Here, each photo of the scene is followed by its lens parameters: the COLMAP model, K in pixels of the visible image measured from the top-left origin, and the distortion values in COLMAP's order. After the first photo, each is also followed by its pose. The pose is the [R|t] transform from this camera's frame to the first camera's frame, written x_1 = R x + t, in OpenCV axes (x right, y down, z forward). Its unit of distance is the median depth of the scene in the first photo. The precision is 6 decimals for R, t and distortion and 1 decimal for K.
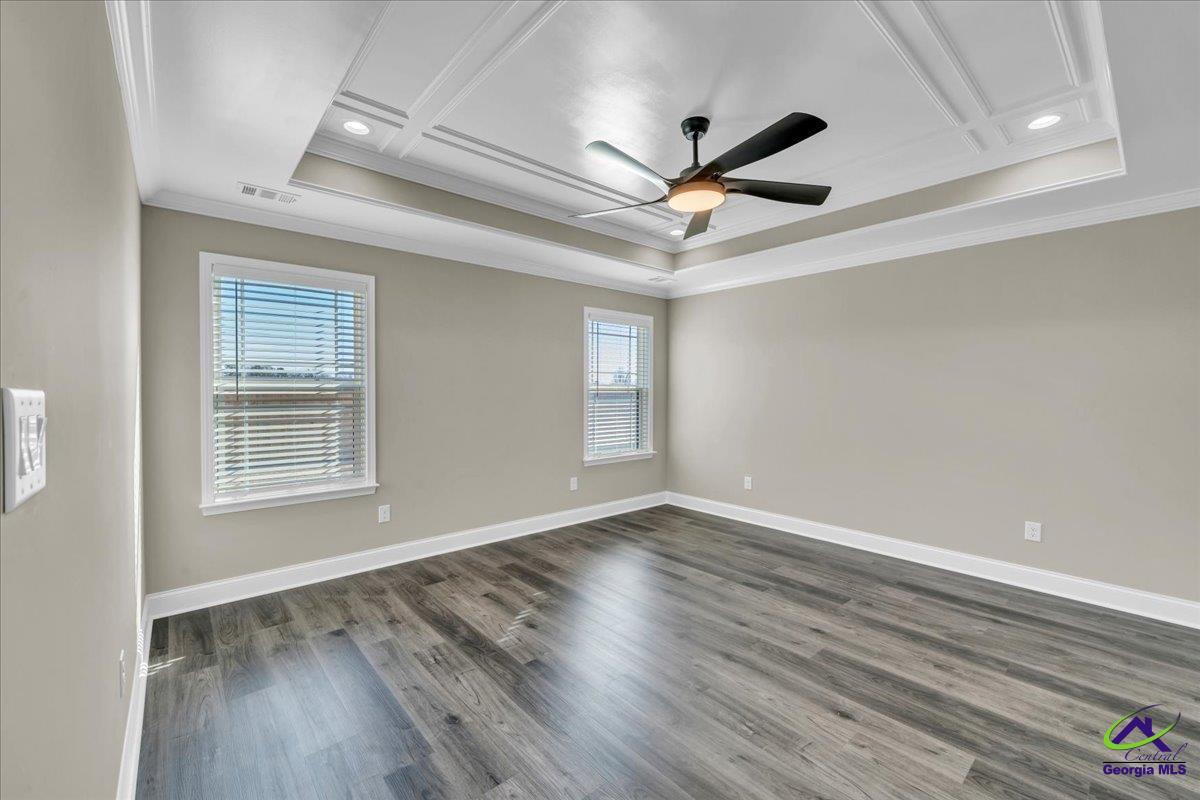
lens RADIAL K [[498.0, 0, 601.0], [0, 498.0, 395.5], [0, 0, 1]] dist [-0.000917, -0.000140]
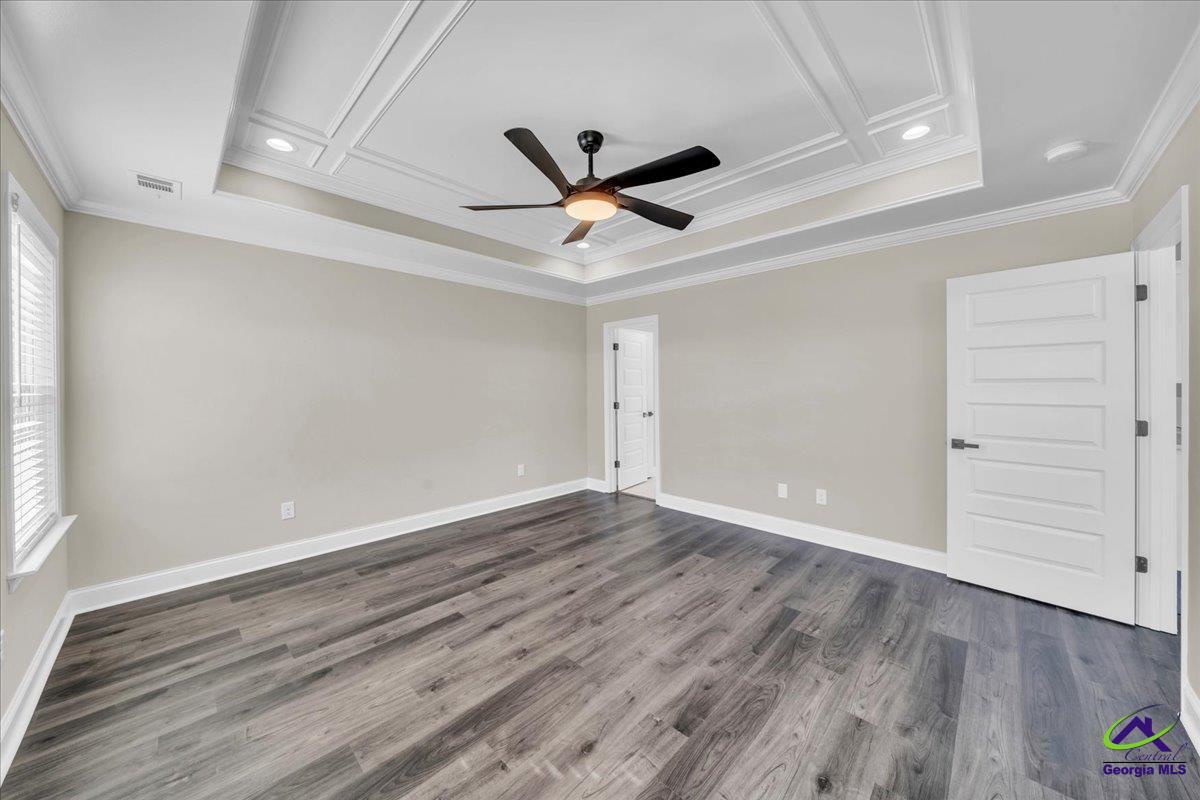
lens RADIAL K [[419.6, 0, 602.5], [0, 419.6, 388.4], [0, 0, 1]] dist [-0.003439, -0.000264]
pose [[-0.089495, -0.008653, 0.995950, -0.618340], [0.015979, 0.999821, 0.010123, -0.016088], [-0.995859, 0.016820, -0.089341, 0.918186]]
